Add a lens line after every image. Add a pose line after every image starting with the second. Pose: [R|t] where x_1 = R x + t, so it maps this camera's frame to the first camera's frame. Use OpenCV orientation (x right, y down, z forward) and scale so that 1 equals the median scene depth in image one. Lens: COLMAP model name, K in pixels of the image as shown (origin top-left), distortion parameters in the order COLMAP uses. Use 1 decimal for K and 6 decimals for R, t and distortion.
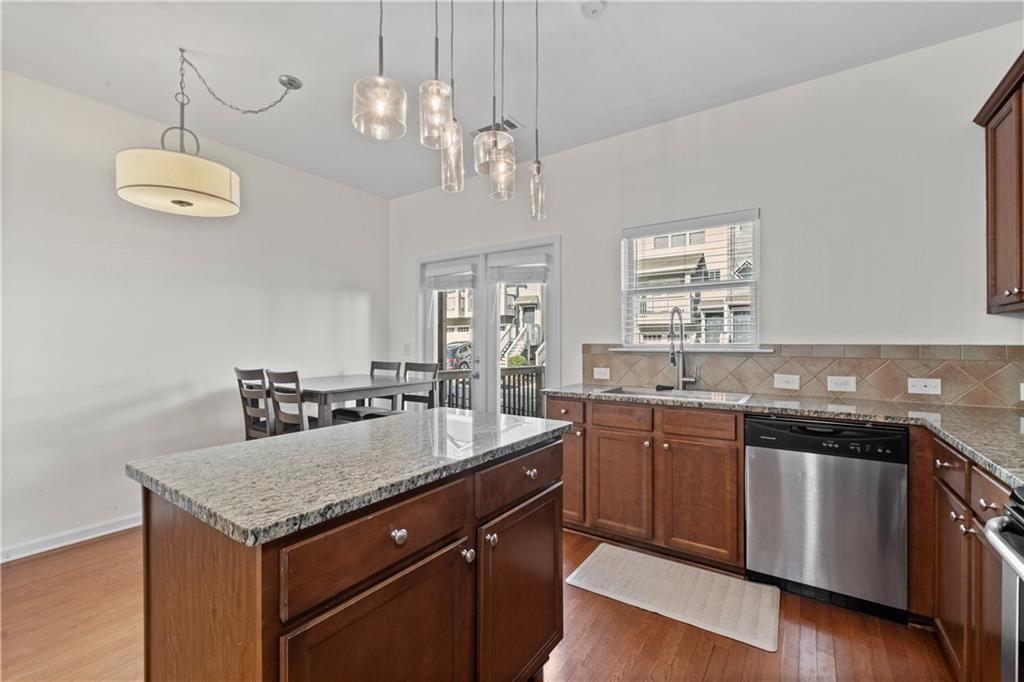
lens RADIAL K [[433.1, 0, 514.3], [0, 433.1, 340.9], [0, 0, 1]] dist [-0.002796, -0.000086]
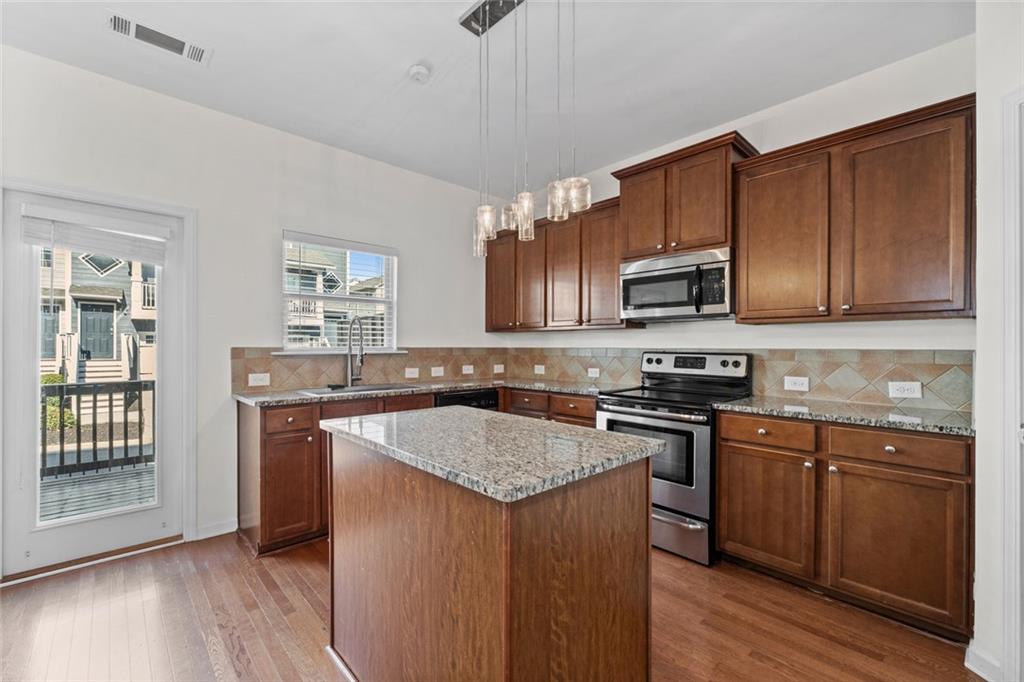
lens RADIAL K [[433.1, 0, 514.3], [0, 433.1, 340.9], [0, 0, 1]] dist [-0.002796, -0.000086]
pose [[0.218388, 0.011824, 0.975790, -0.687334], [-0.004780, 0.999928, -0.011047, 0.000977], [-0.975850, -0.002252, 0.218429, 0.331708]]
